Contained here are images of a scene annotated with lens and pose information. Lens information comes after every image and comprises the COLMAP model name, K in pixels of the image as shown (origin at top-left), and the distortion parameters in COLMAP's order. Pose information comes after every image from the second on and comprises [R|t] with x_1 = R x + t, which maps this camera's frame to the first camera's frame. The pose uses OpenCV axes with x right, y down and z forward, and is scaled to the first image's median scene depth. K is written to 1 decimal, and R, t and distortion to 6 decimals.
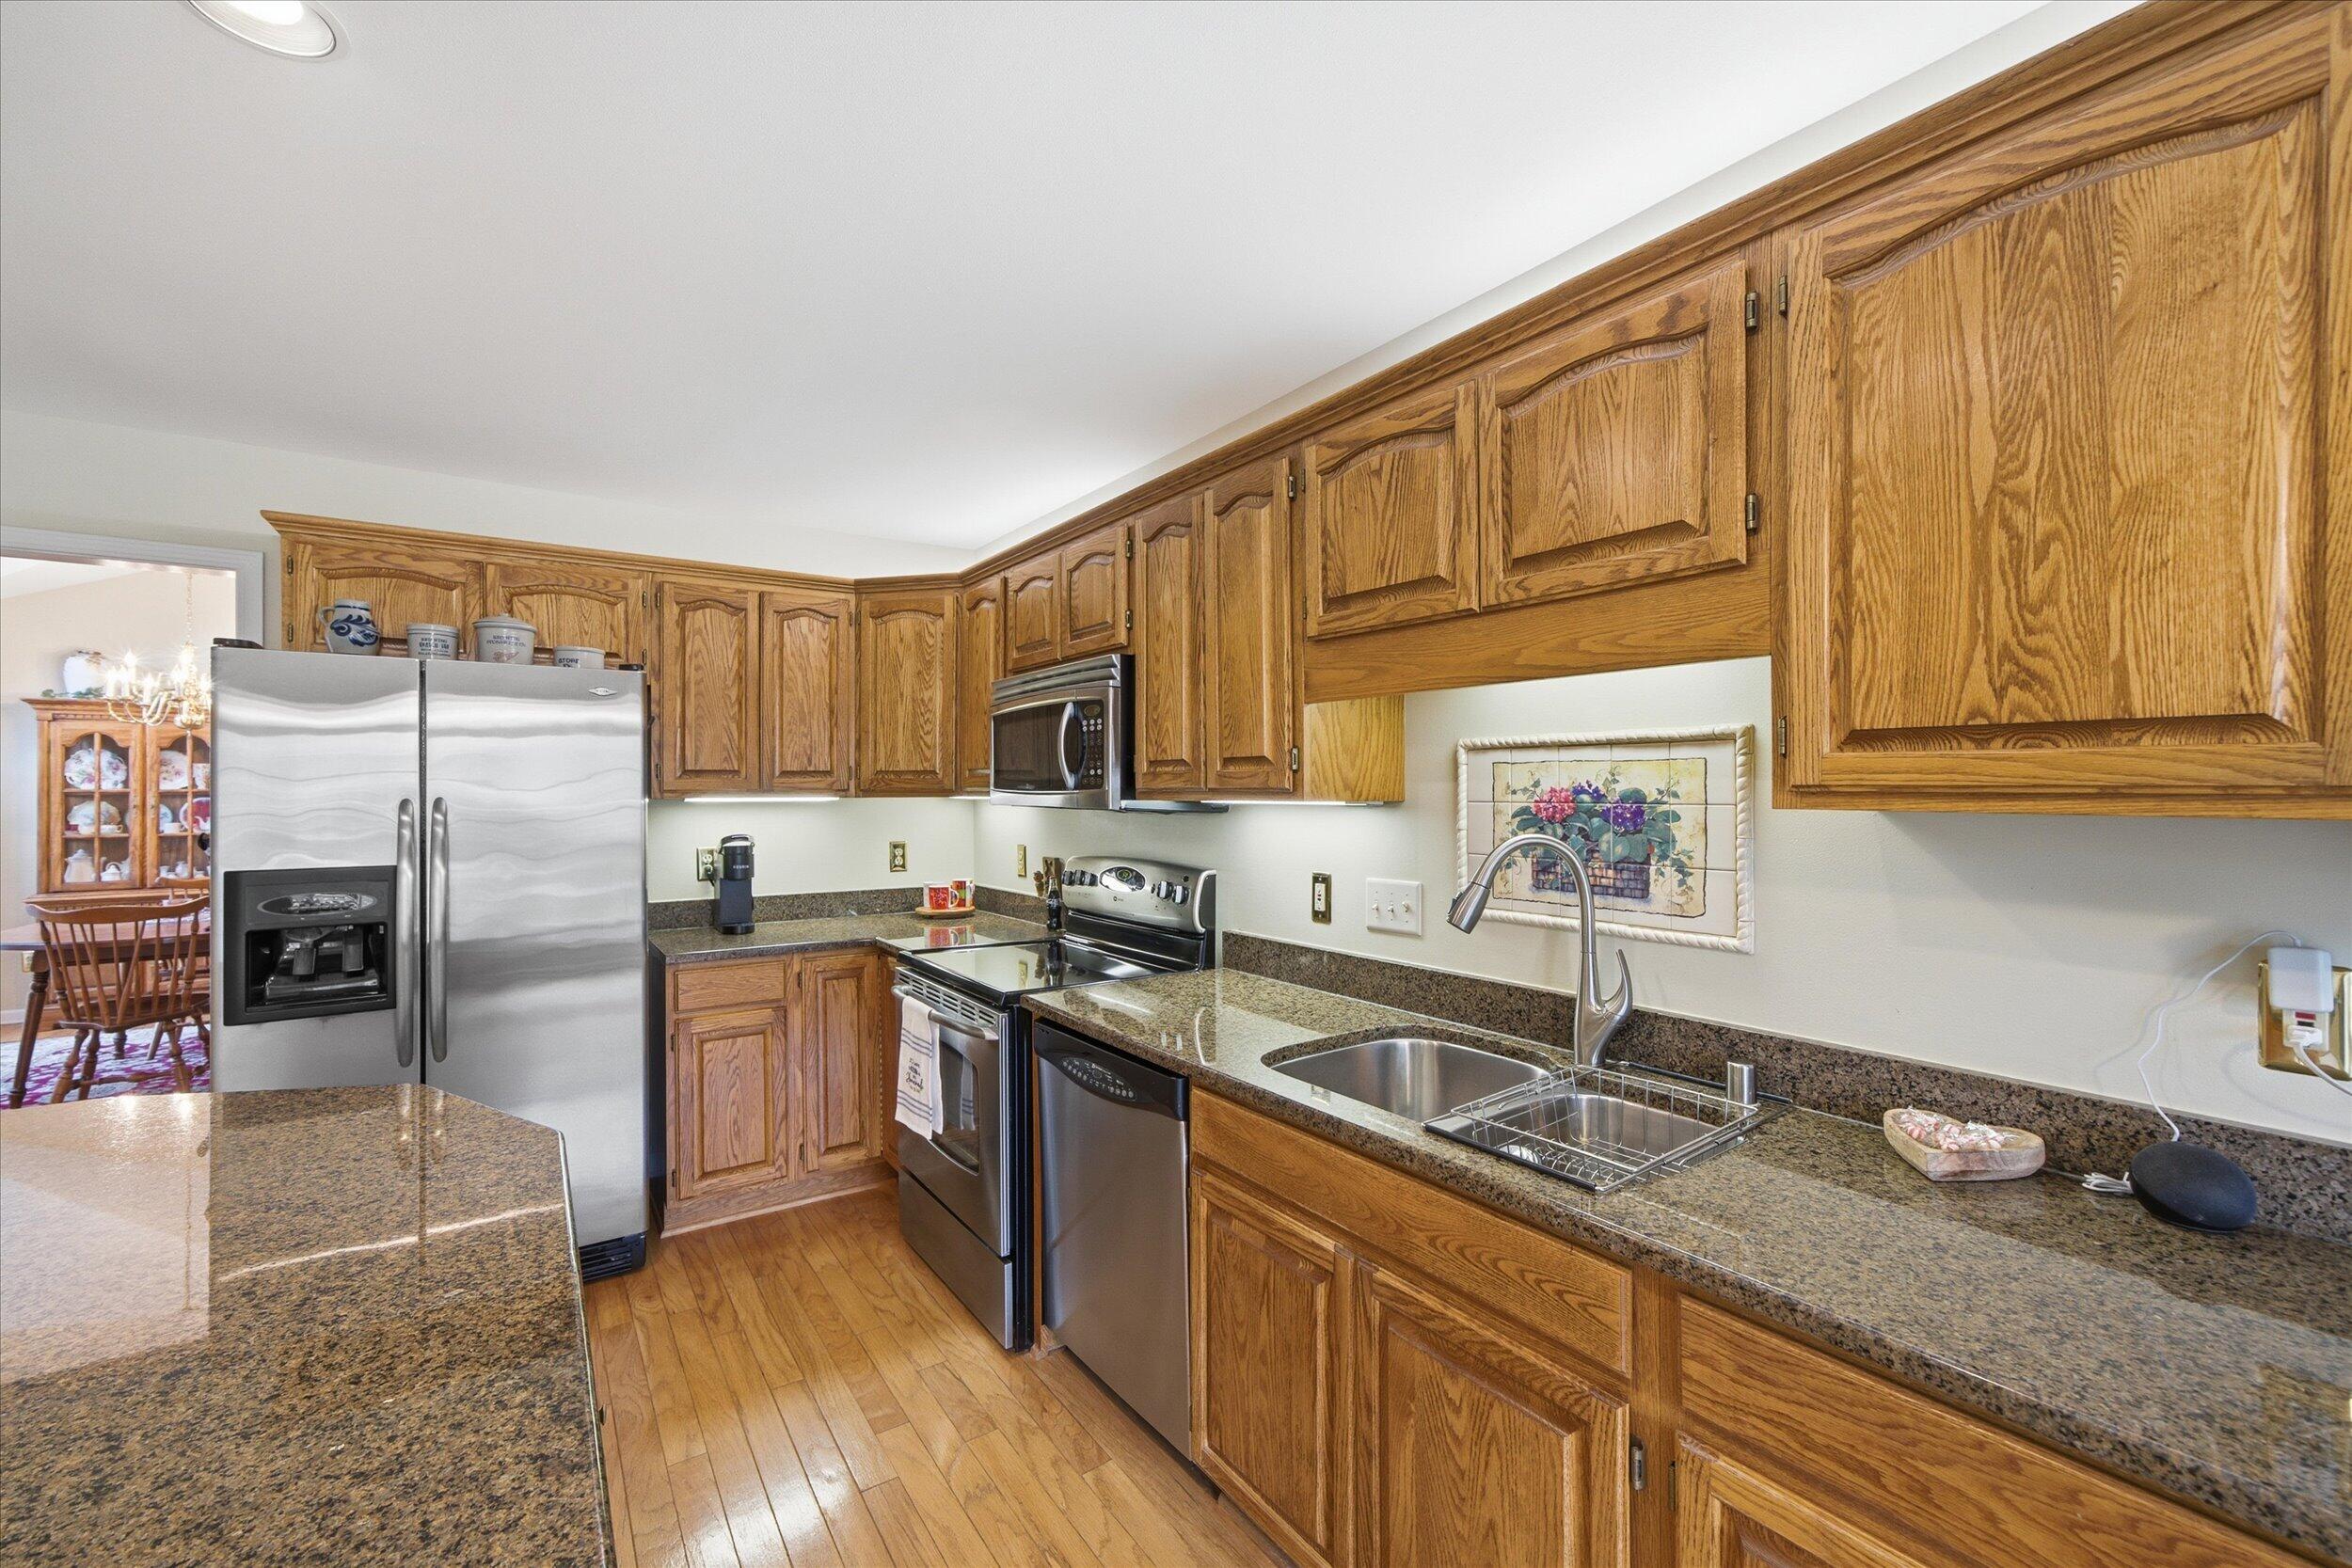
lens RADIAL K [[947.0, 0, 1166.9], [0, 947.0, 789.4], [0, 0, 1]] dist [-0.025836, 0.020009]
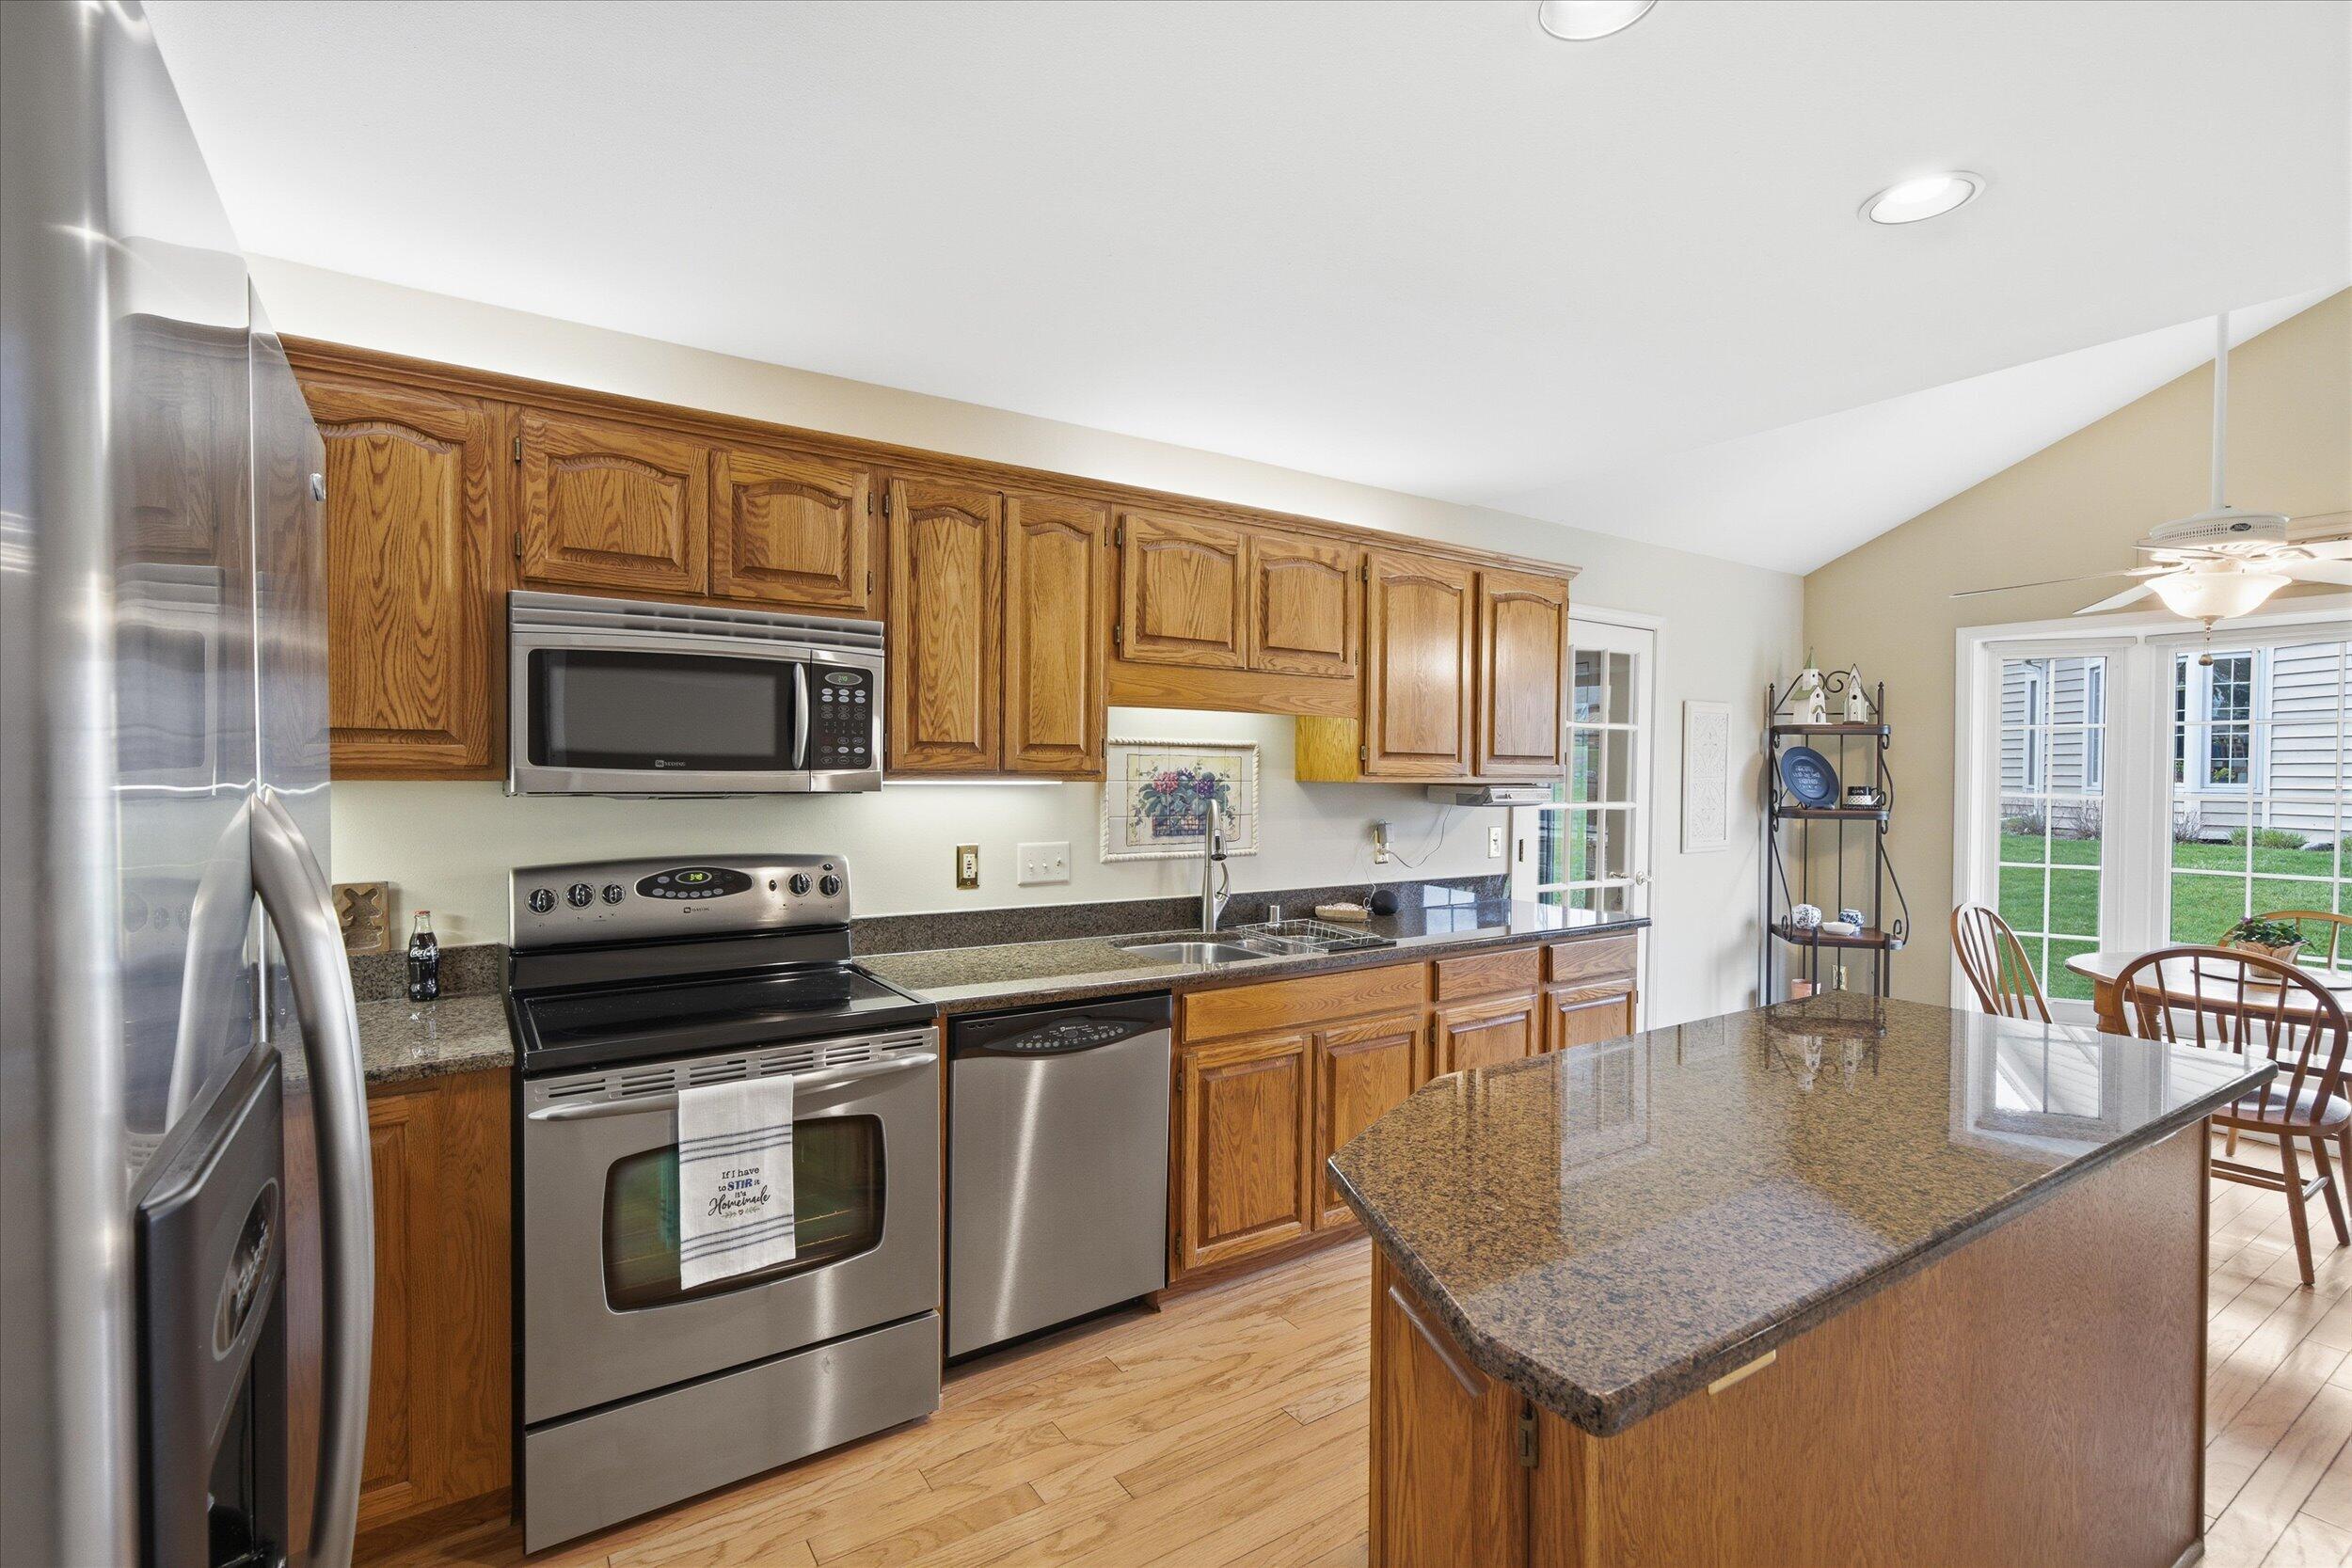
lens RADIAL K [[1119.0, 0, 1176.0], [0, 1119.0, 784.0], [0, 0, 1]] dist [-0.005624, 0.000496]
pose [[0.013323, -0.010689, 0.999854, -1.492164], [-0.009575, 0.999896, 0.010817, -0.001786], [-0.999865, -0.009718, 0.013220, 0.951774]]
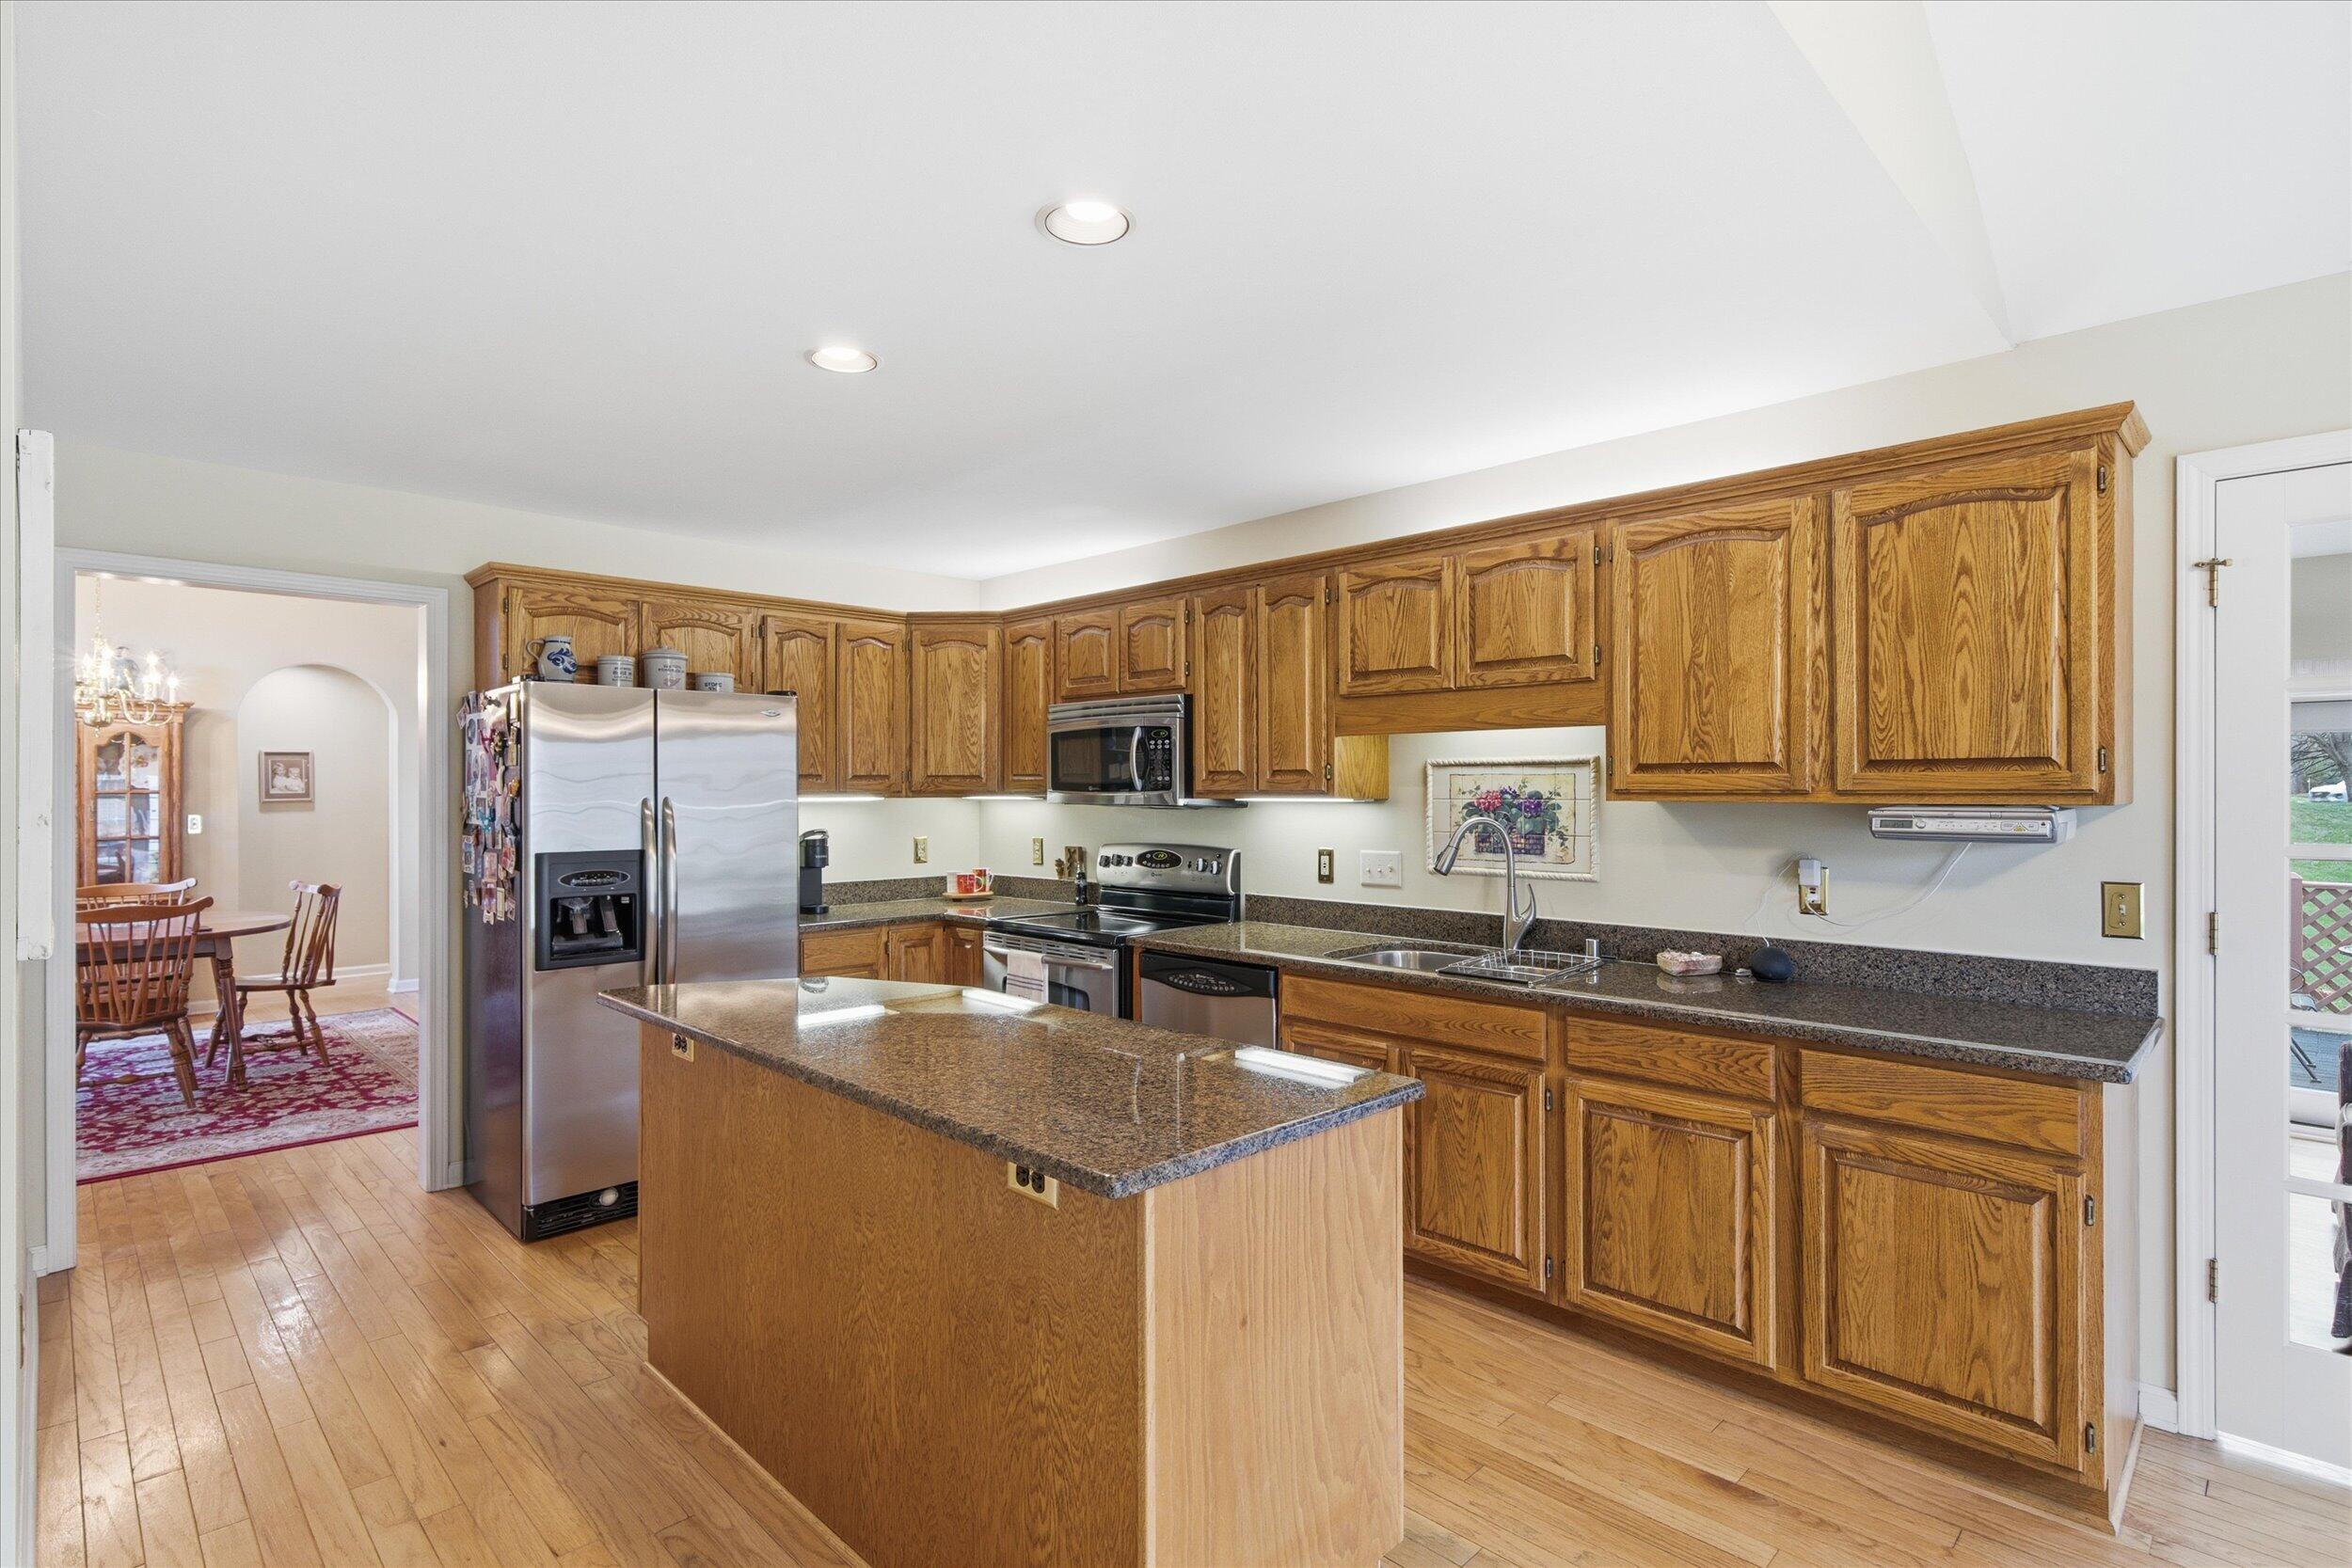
lens RADIAL K [[1122.3, 0, 1180.2], [0, 1122.3, 790.6], [0, 0, 1]] dist [0.002652, 0.000056]
pose [[0.982024, 0.000909, 0.188753, -0.485911], [-0.000736, 0.999999, -0.000986, 0.001042], [-0.188753, 0.000829, 0.982024, -0.818506]]
